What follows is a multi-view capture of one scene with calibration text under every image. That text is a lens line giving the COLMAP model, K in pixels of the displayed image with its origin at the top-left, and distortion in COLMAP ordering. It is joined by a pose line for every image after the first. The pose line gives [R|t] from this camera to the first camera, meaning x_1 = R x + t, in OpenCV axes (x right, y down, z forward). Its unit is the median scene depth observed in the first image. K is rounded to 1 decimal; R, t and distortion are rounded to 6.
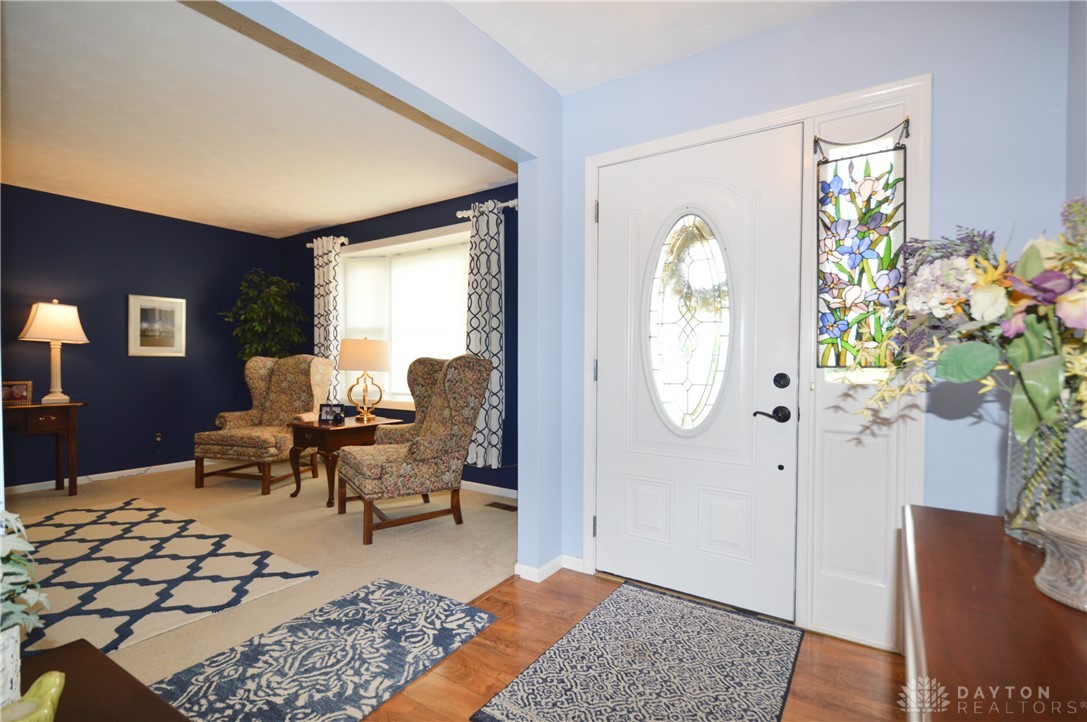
lens RADIAL K [[495.1, 0, 542.9], [0, 495.1, 360.3], [0, 0, 1]] dist [-0.007604, 0.000127]
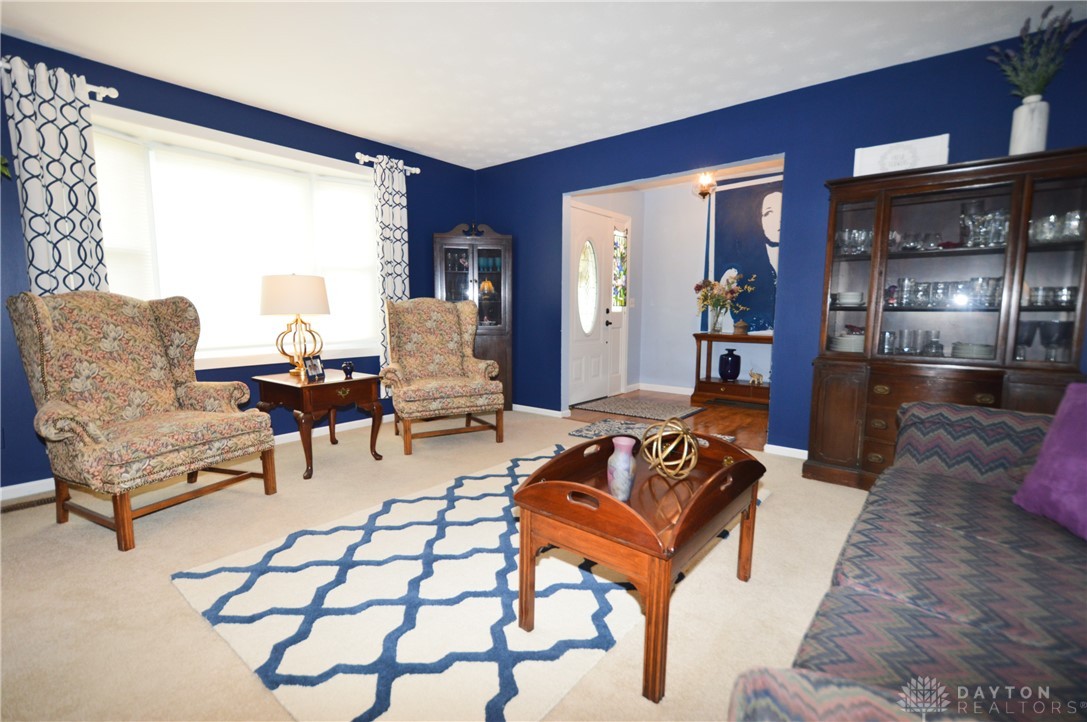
lens RADIAL K [[495.1, 0, 542.7], [0, 495.1, 365.8], [0, 0, 1]] dist [-0.007604, 0.000127]
pose [[0.119833, -0.115818, 0.986015, -1.490562], [-0.001034, 0.993157, 0.116783, 0.013946], [-0.992794, -0.015014, 0.118893, 0.648648]]
